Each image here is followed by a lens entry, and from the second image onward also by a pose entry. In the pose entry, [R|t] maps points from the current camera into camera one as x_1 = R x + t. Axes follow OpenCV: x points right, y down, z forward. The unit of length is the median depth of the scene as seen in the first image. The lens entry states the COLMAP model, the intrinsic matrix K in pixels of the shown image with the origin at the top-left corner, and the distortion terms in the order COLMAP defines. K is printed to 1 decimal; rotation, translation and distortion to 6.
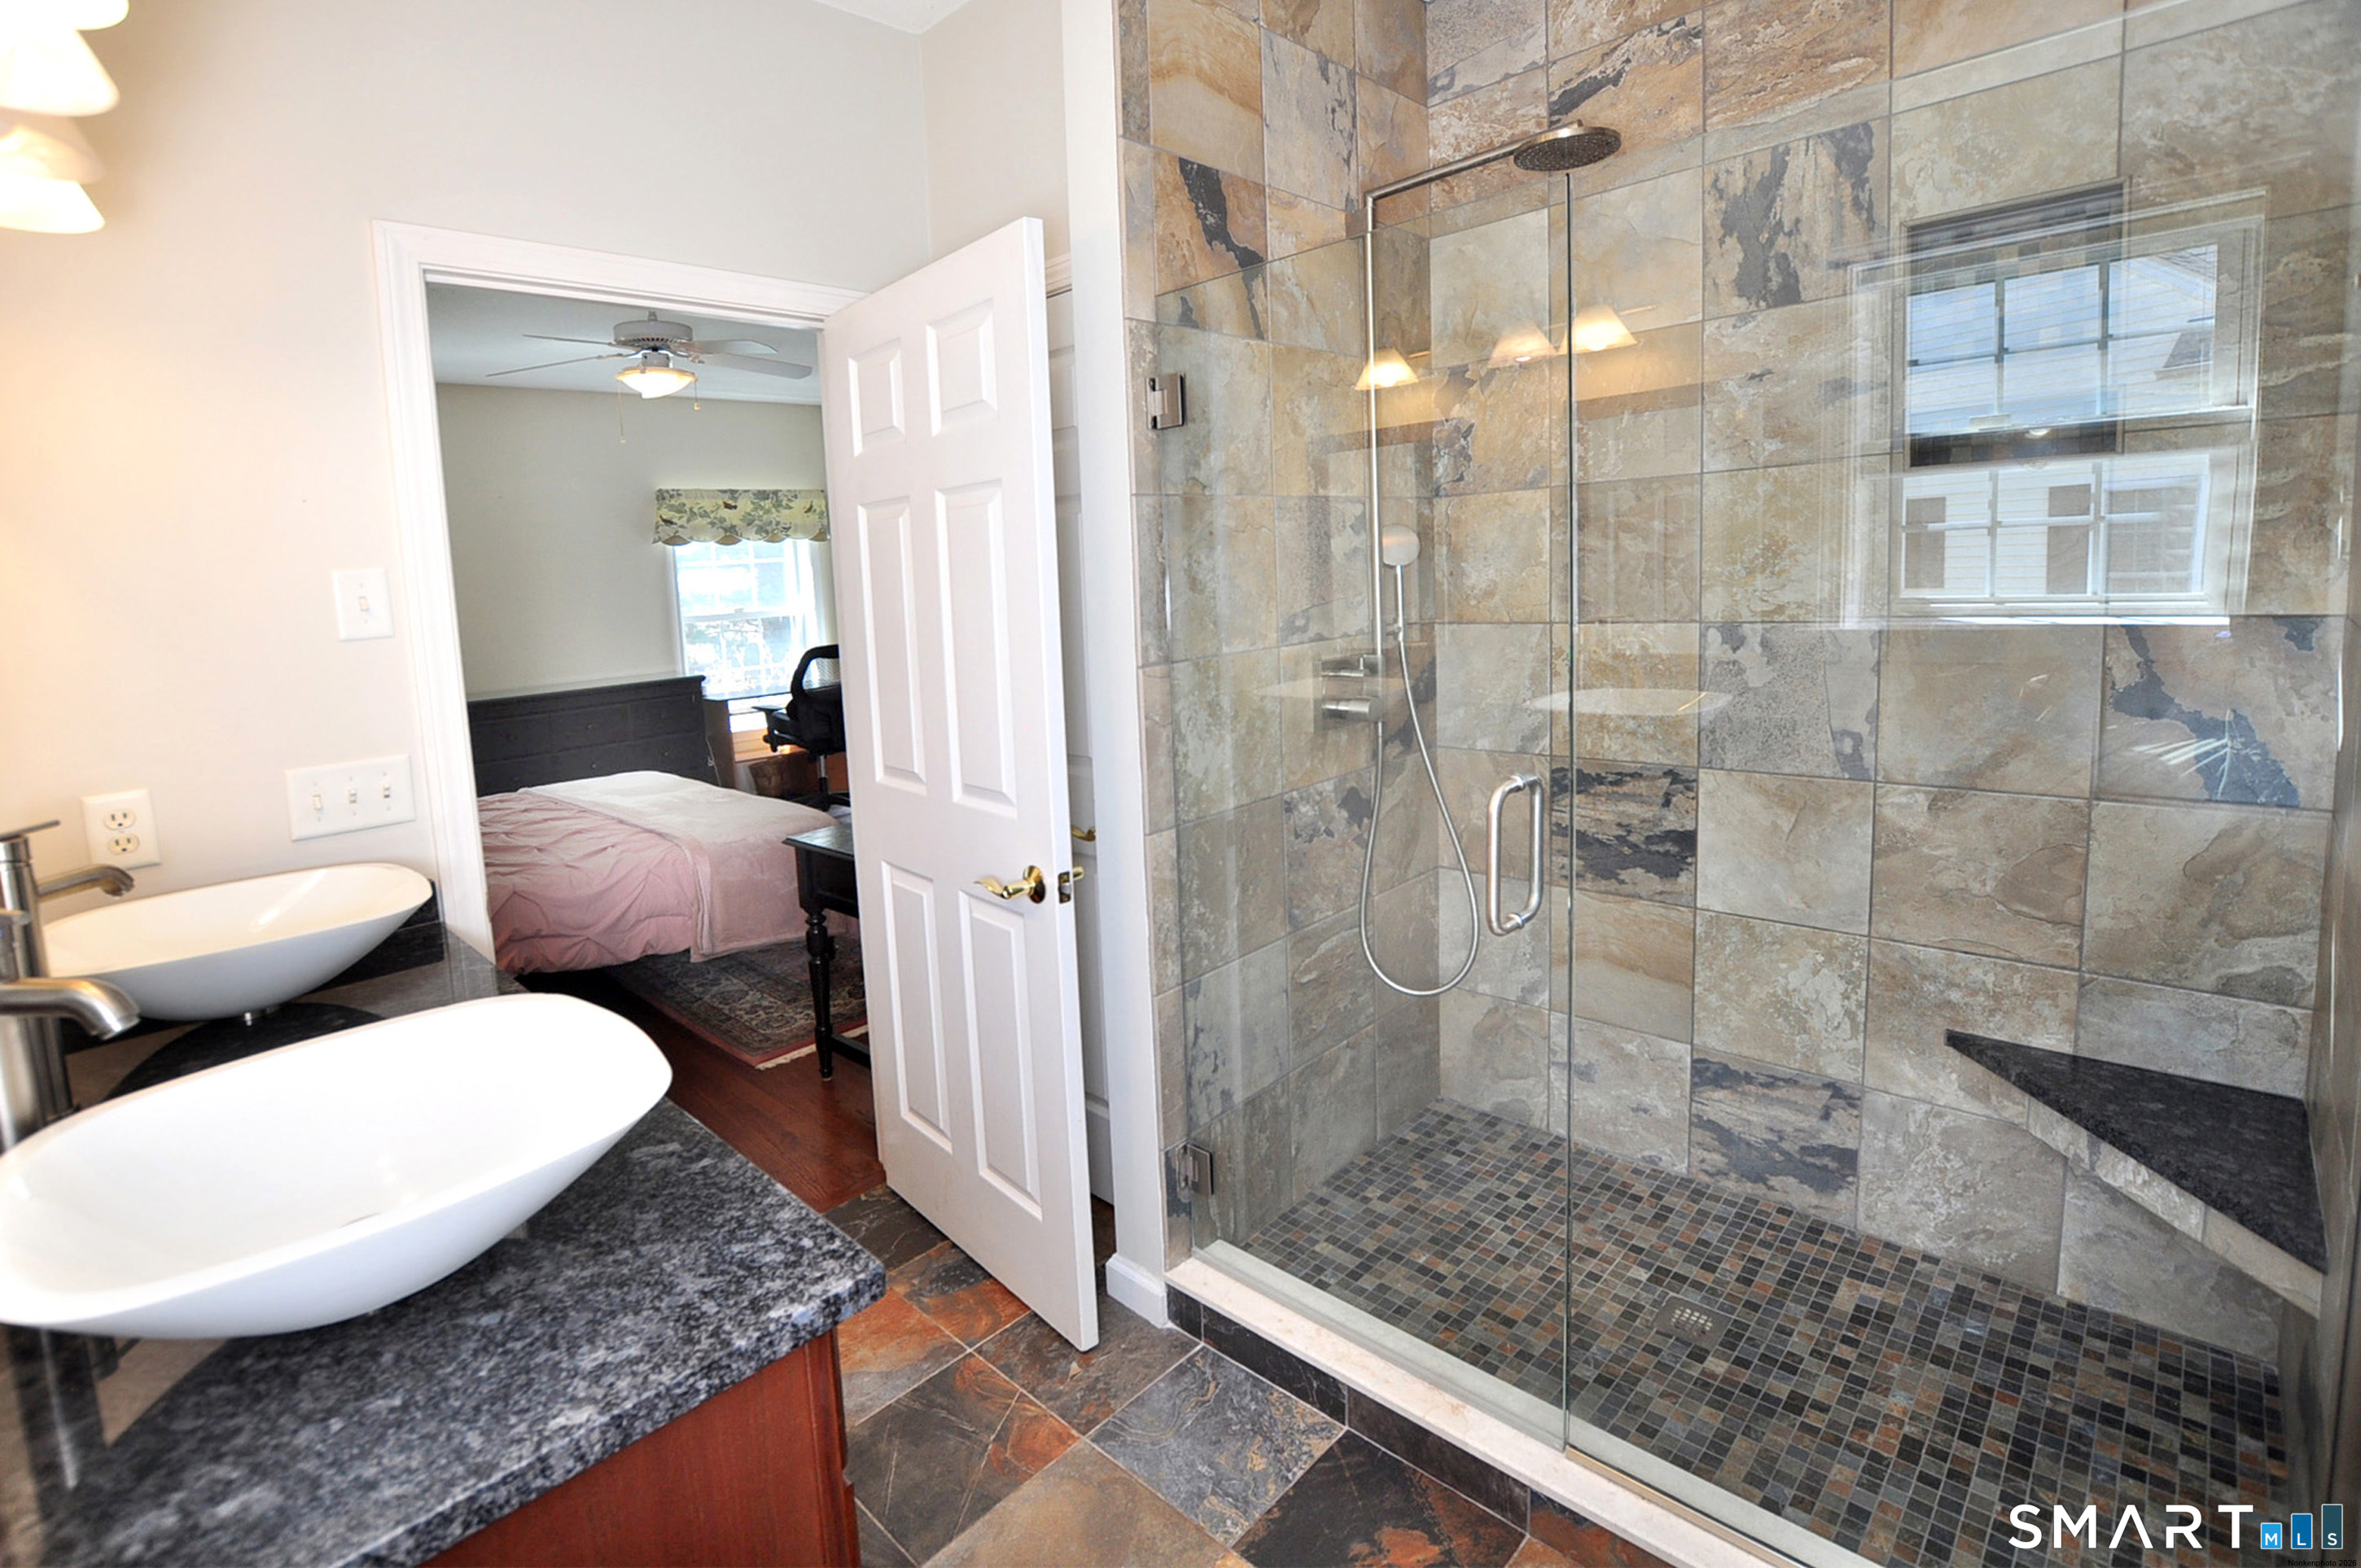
lens RADIAL K [[1065.5, 0, 1178.6], [0, 1065.5, 784.9], [0, 0, 1]] dist [-0.003434, 0.000504]
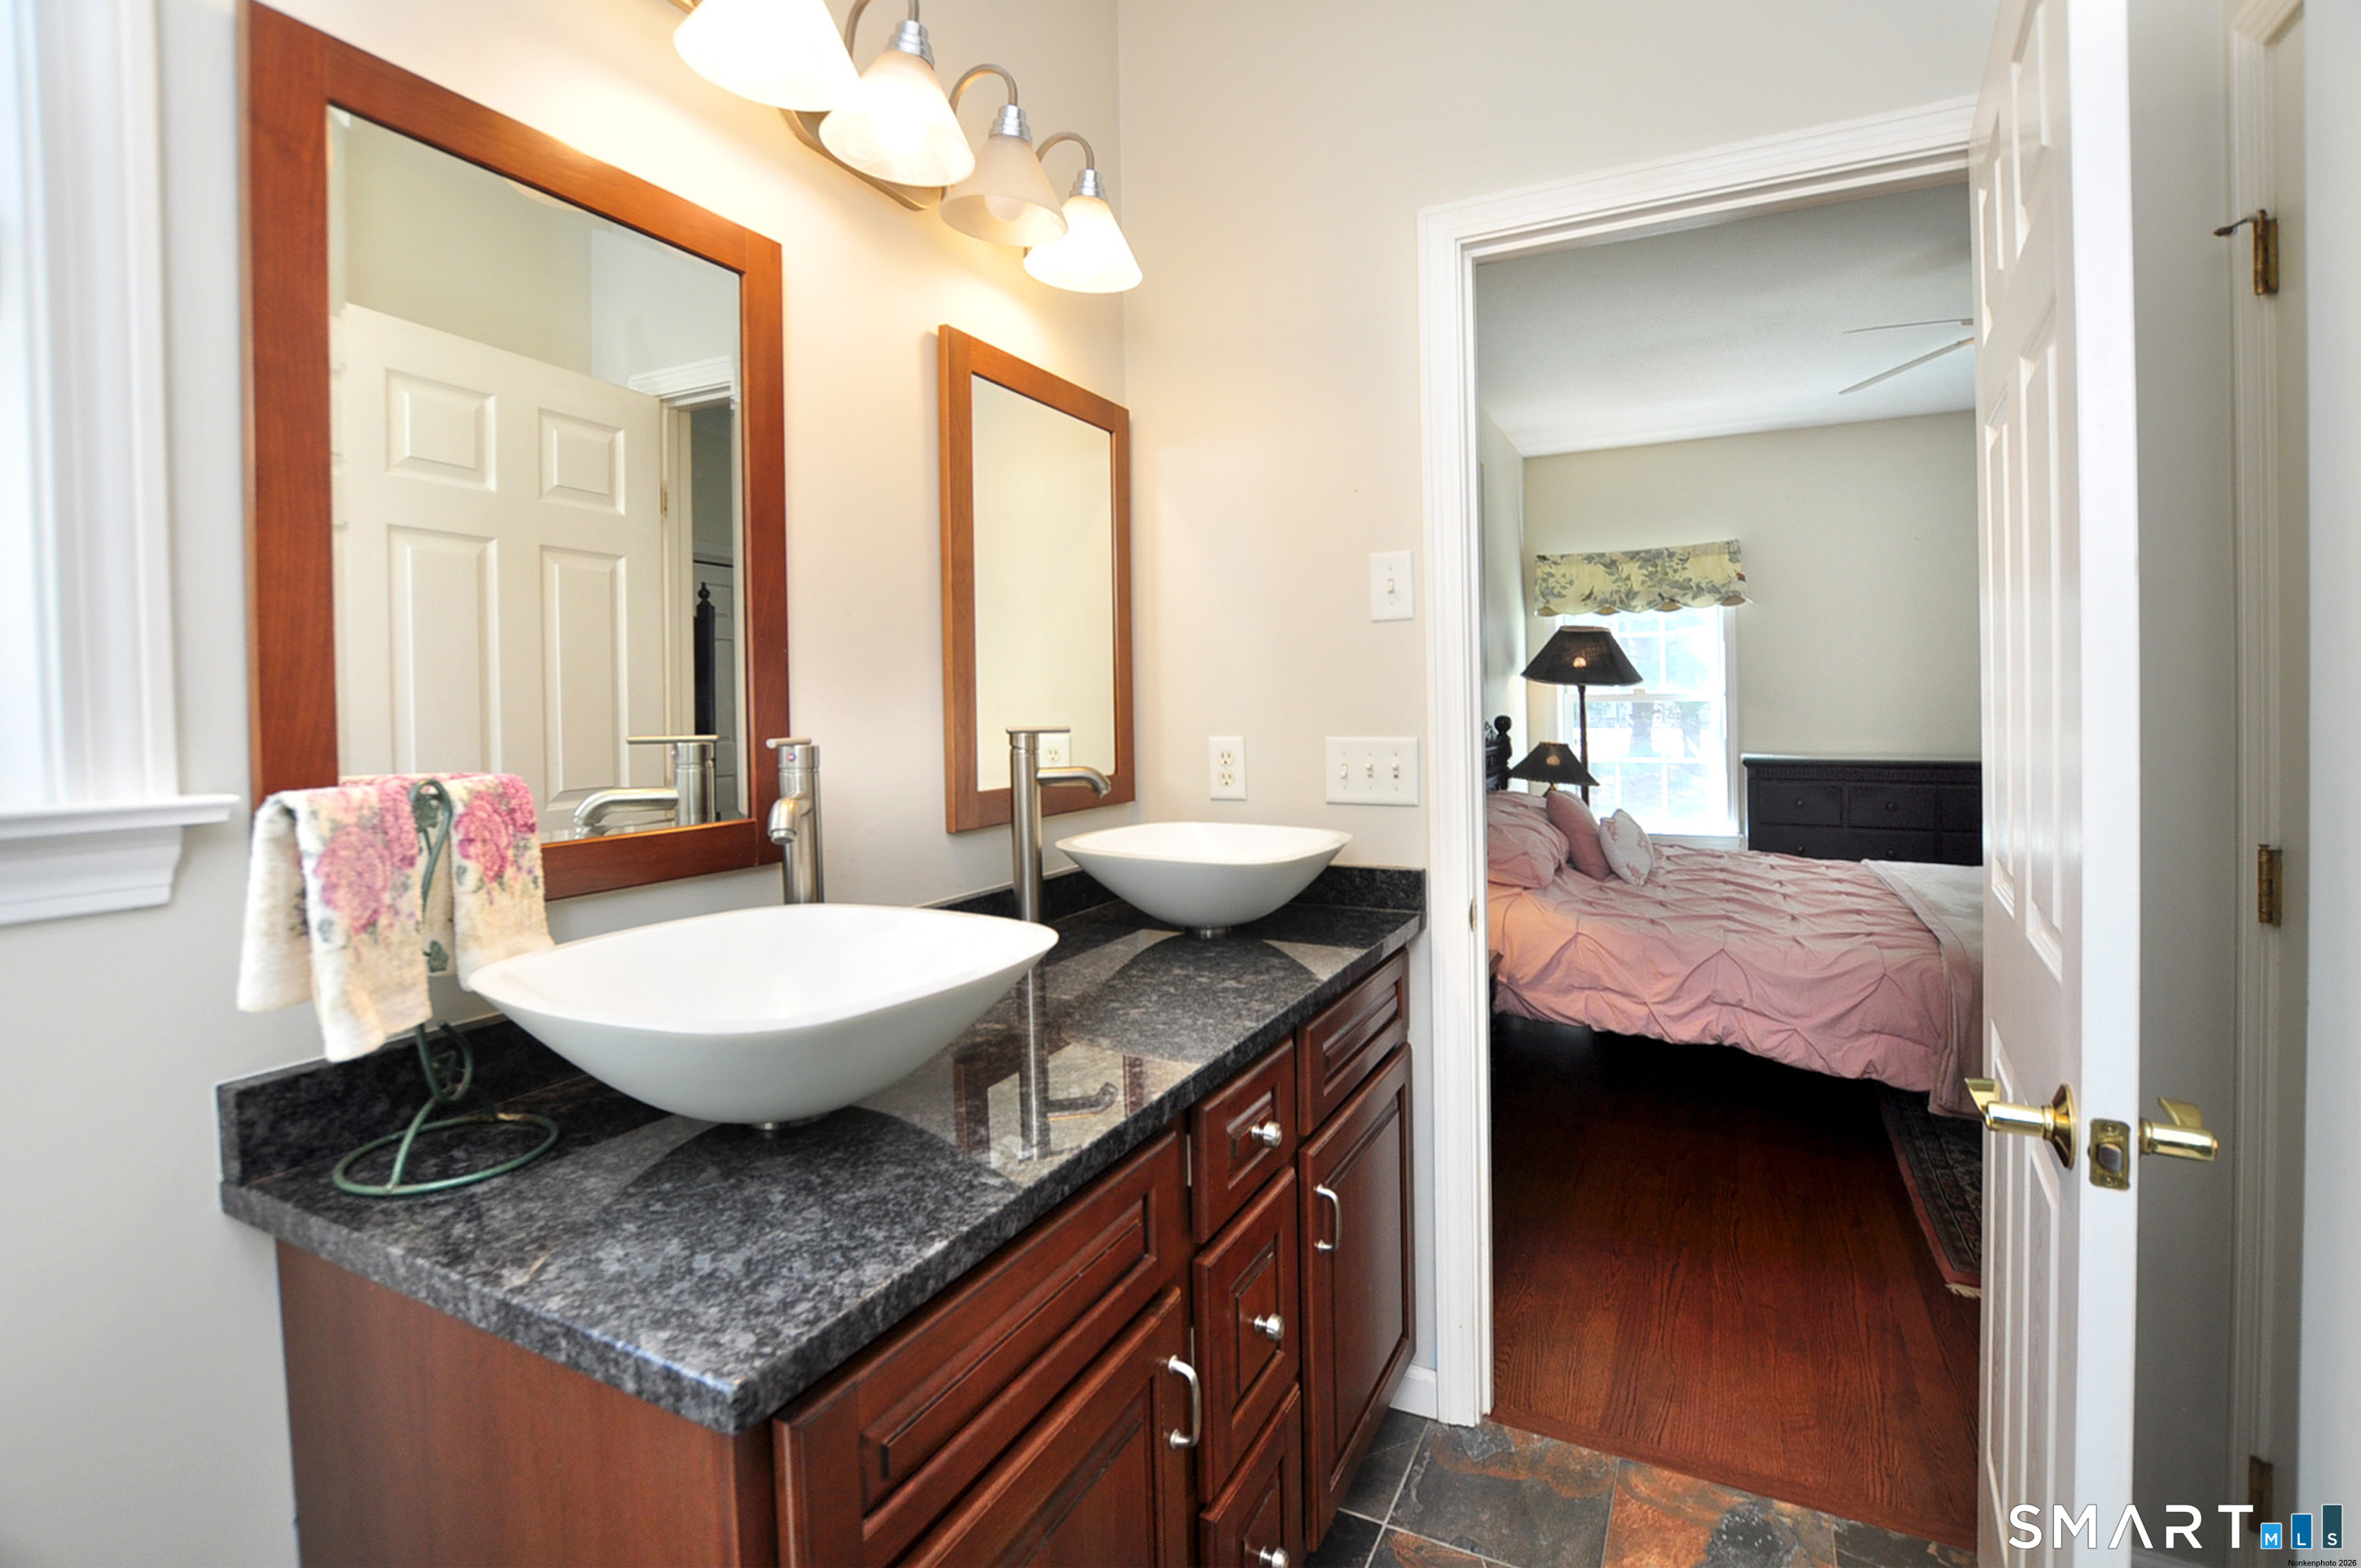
lens RADIAL K [[1116.6, 0, 1199.2], [0, 1116.6, 749.1], [0, 0, 1]] dist [-0.031861, -0.000317]
pose [[0.296347, 0.081887, -0.951563, 0.400454], [-0.193197, 0.980861, 0.024241, -0.009219], [0.935336, 0.176655, 0.306496, 0.937896]]
